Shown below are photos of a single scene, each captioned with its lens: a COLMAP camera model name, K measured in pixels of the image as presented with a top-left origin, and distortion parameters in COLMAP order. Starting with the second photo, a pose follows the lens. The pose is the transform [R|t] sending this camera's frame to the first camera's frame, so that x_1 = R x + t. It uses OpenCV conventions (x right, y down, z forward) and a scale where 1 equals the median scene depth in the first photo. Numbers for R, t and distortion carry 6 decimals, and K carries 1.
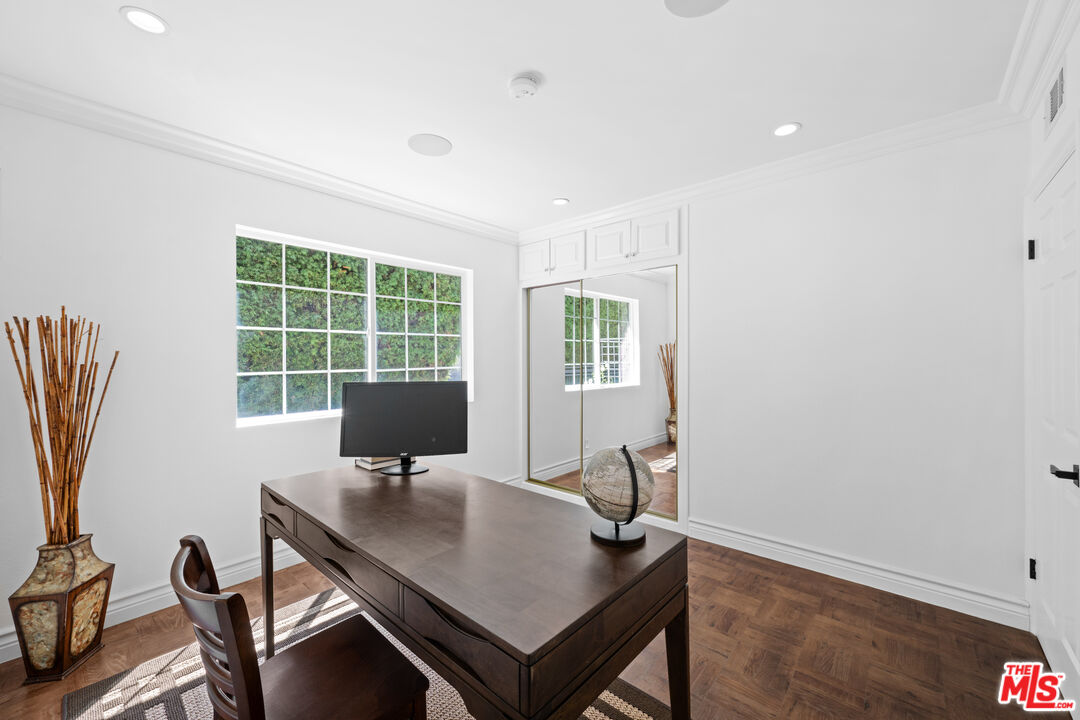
lens RADIAL K [[417.6, 0, 547.1], [0, 417.6, 357.0], [0, 0, 1]] dist [0.000543, 0.000005]
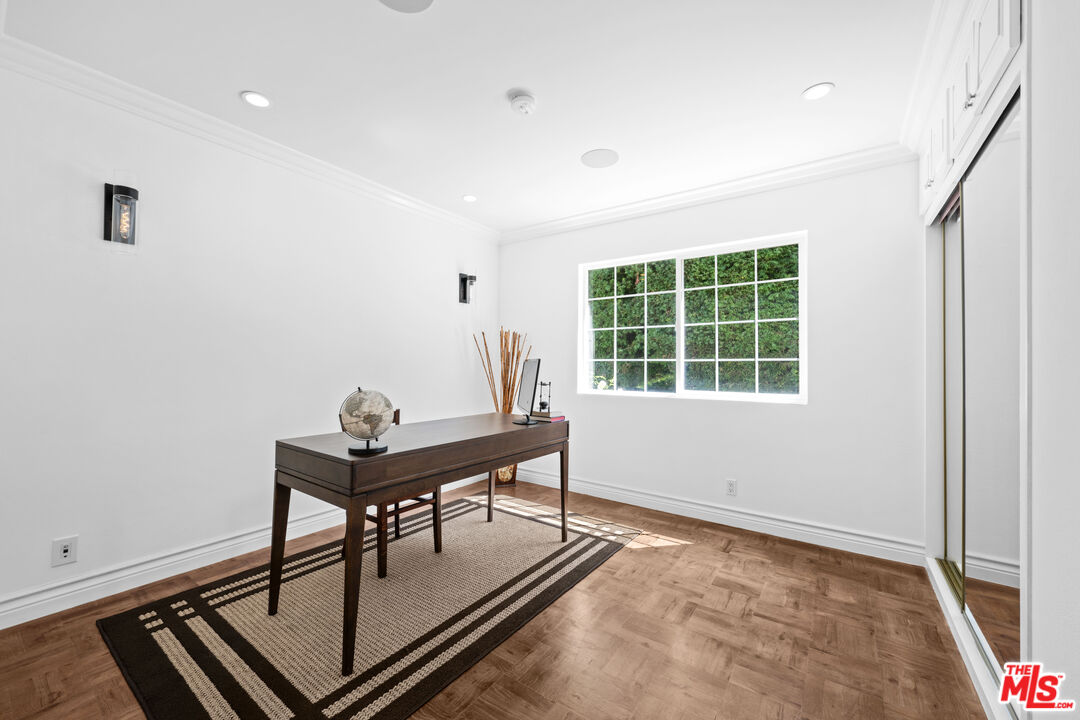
lens RADIAL K [[417.6, 0, 547.4], [0, 417.6, 361.4], [0, 0, 1]] dist [0.000543, 0.000005]
pose [[0.113388, 0.002310, -0.993548, 0.630829], [-0.004627, 0.999988, 0.001797, 0.037034], [0.993540, 0.004393, 0.113397, 0.539635]]
